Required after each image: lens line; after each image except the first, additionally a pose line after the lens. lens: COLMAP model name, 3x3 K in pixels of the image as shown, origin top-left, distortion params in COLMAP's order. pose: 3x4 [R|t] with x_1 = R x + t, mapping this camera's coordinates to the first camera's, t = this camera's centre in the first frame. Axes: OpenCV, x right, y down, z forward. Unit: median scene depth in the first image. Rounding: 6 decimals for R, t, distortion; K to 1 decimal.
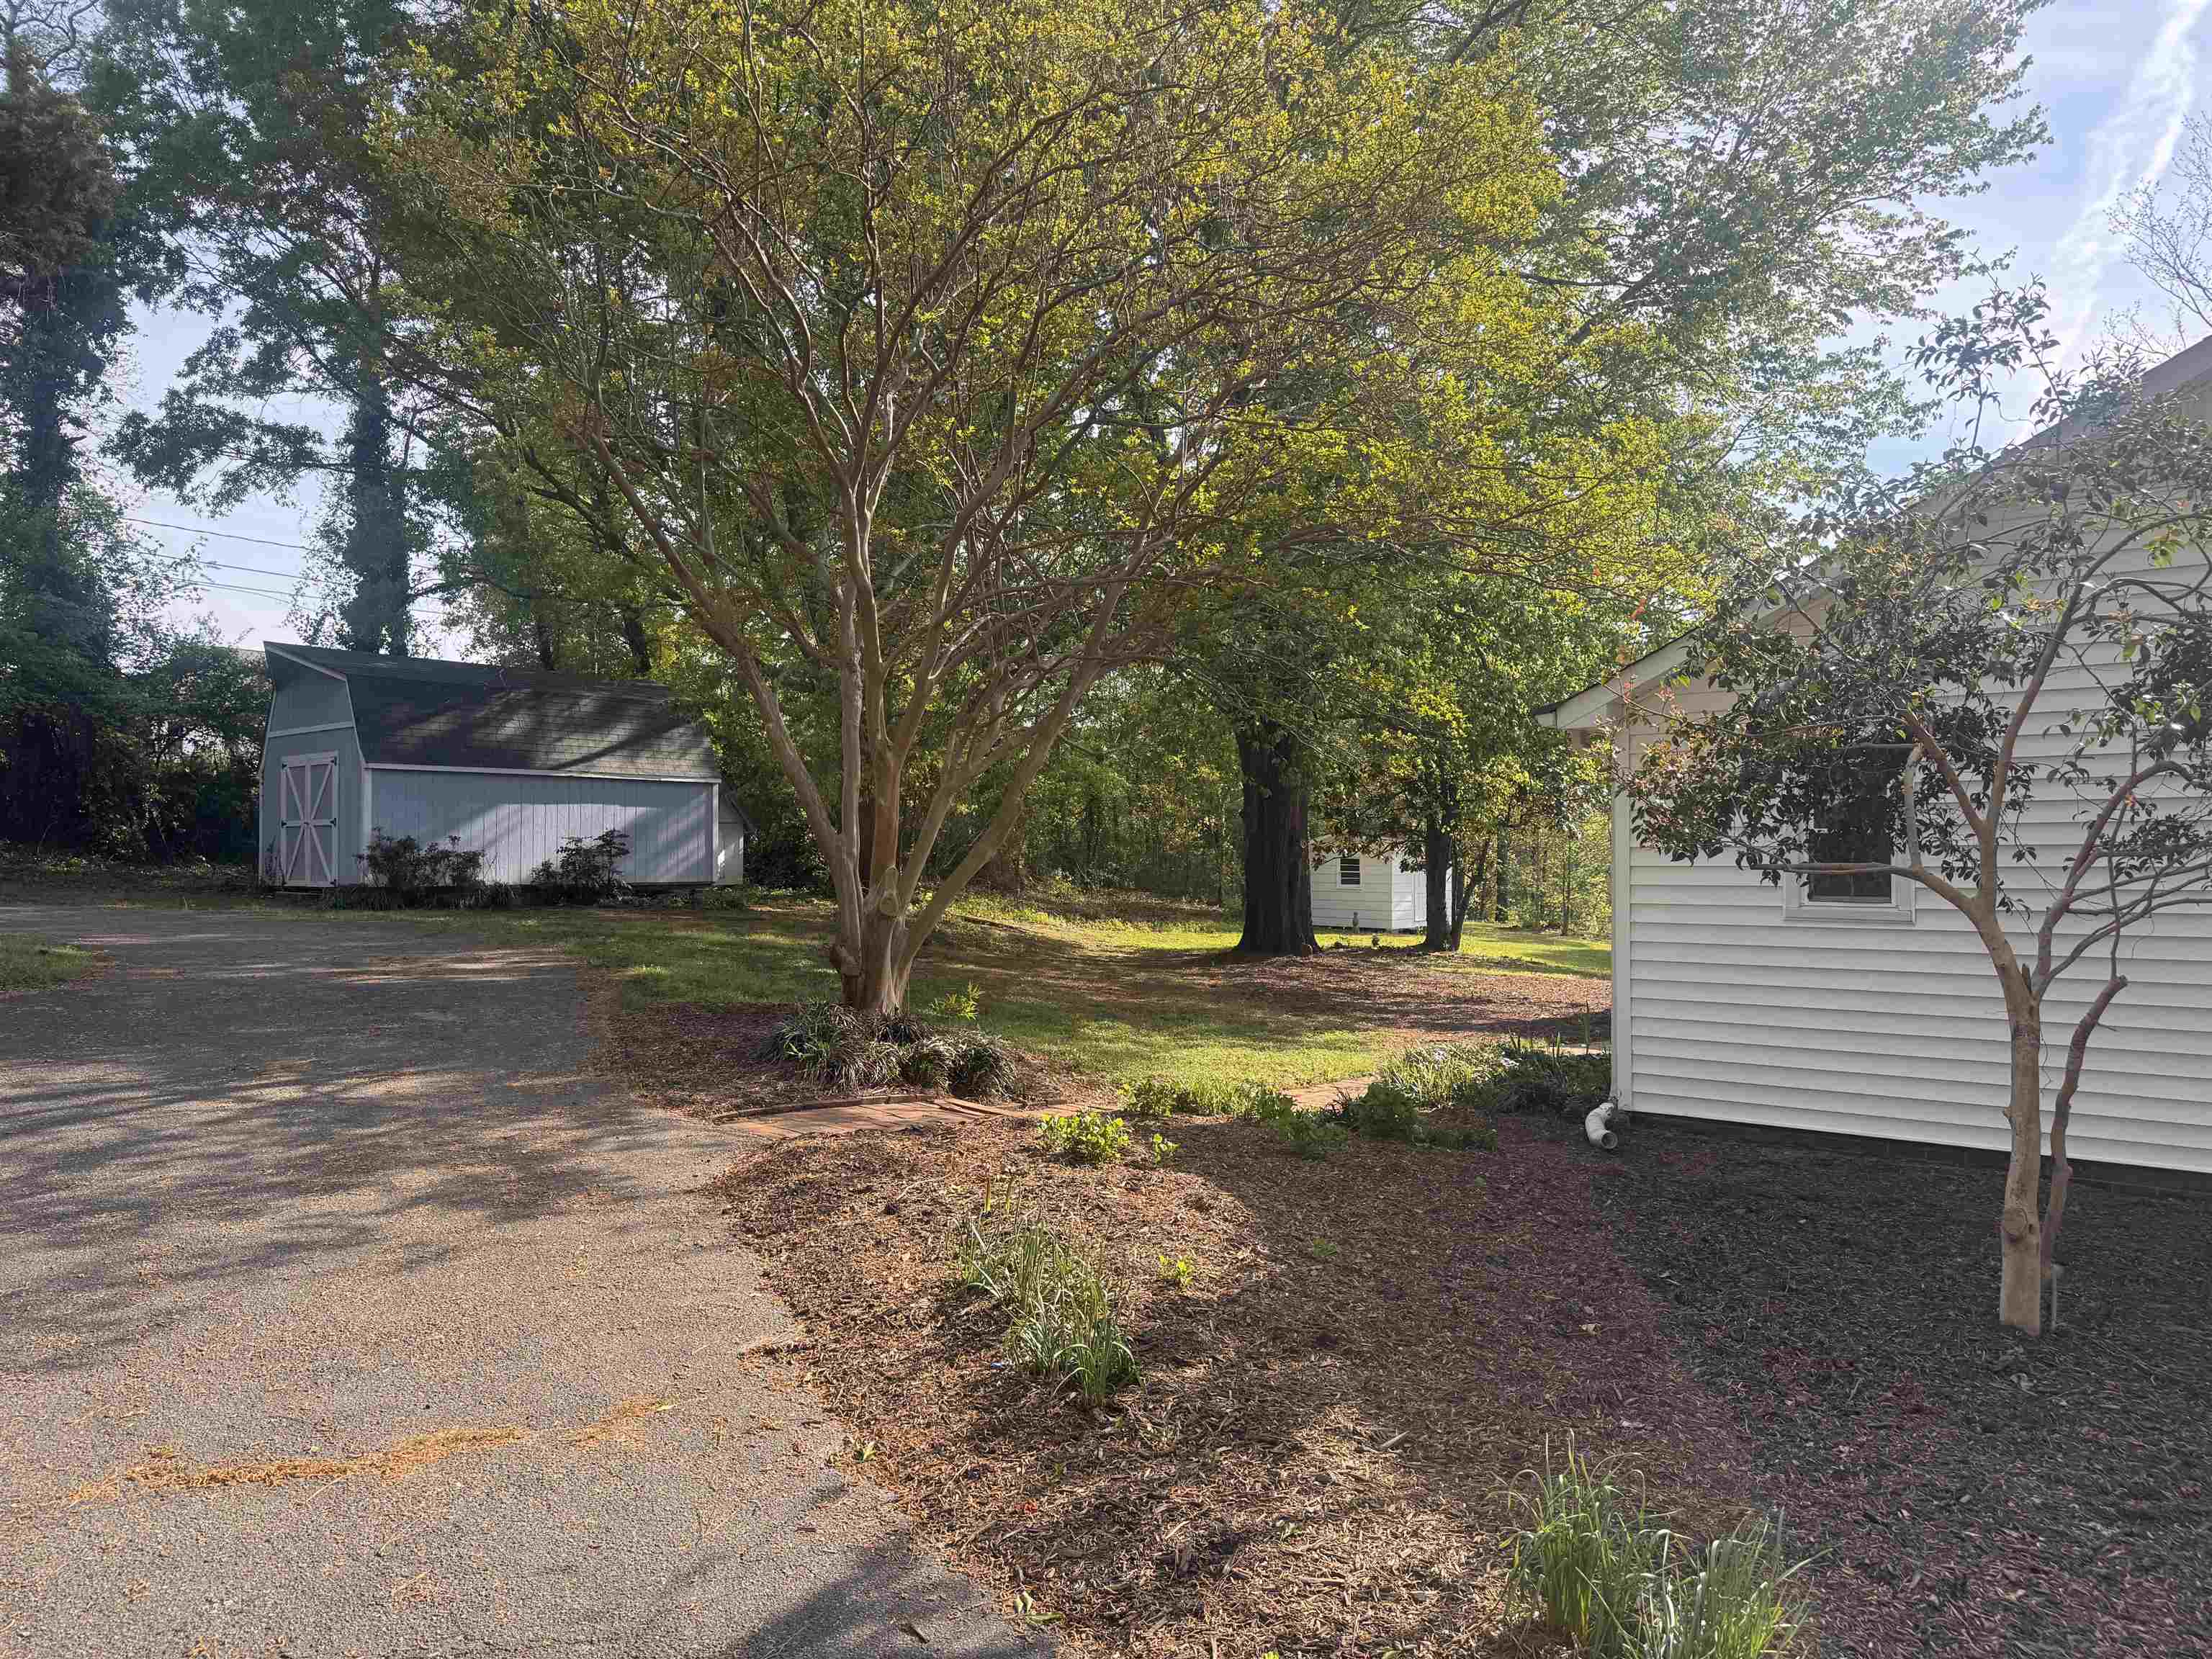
lens RADIAL K [[1564.7, 0, 1134.1], [0, 1564.7, 827.0], [0, 0, 1]] dist [0.016026, -0.026589]
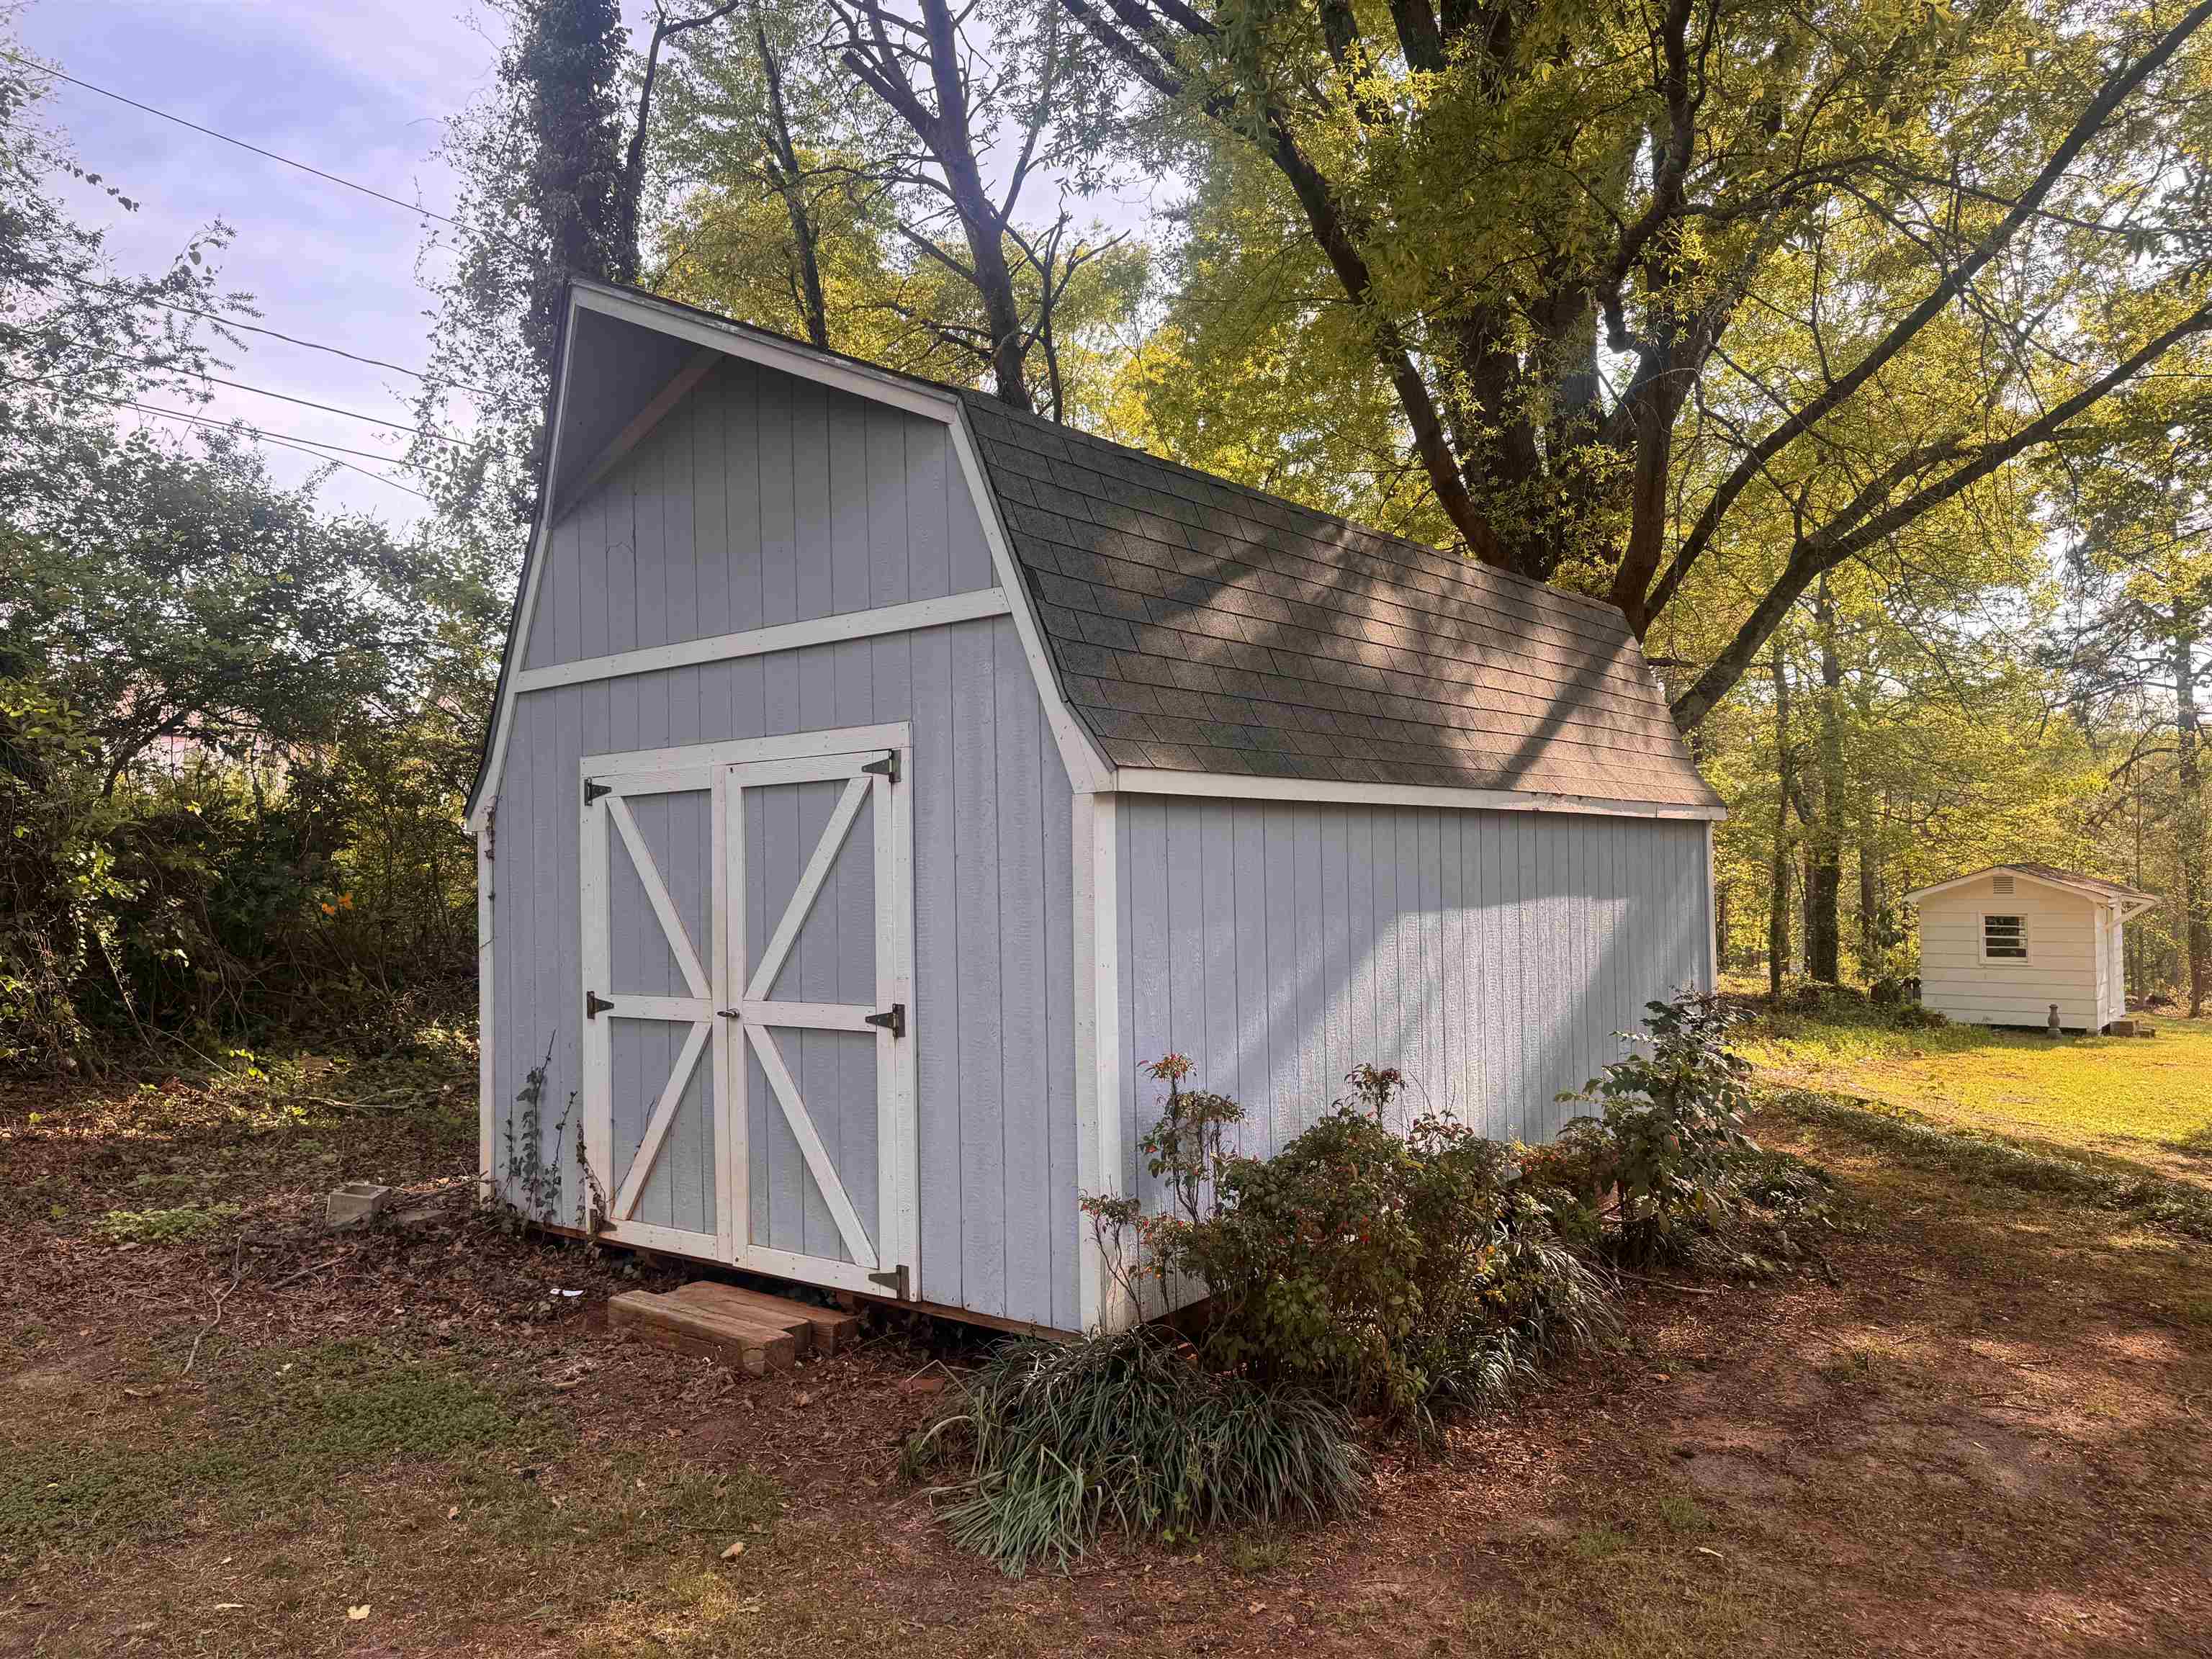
lens RADIAL K [[1564.7, 0, 1134.1], [0, 1564.7, 827.0], [0, 0, 1]] dist [0.016026, -0.026589]
pose [[0.999362, -0.019679, 0.029808, -0.390520], [0.020153, 0.999674, -0.015696, -0.022037], [-0.029489, 0.016286, 0.999432, 0.620638]]
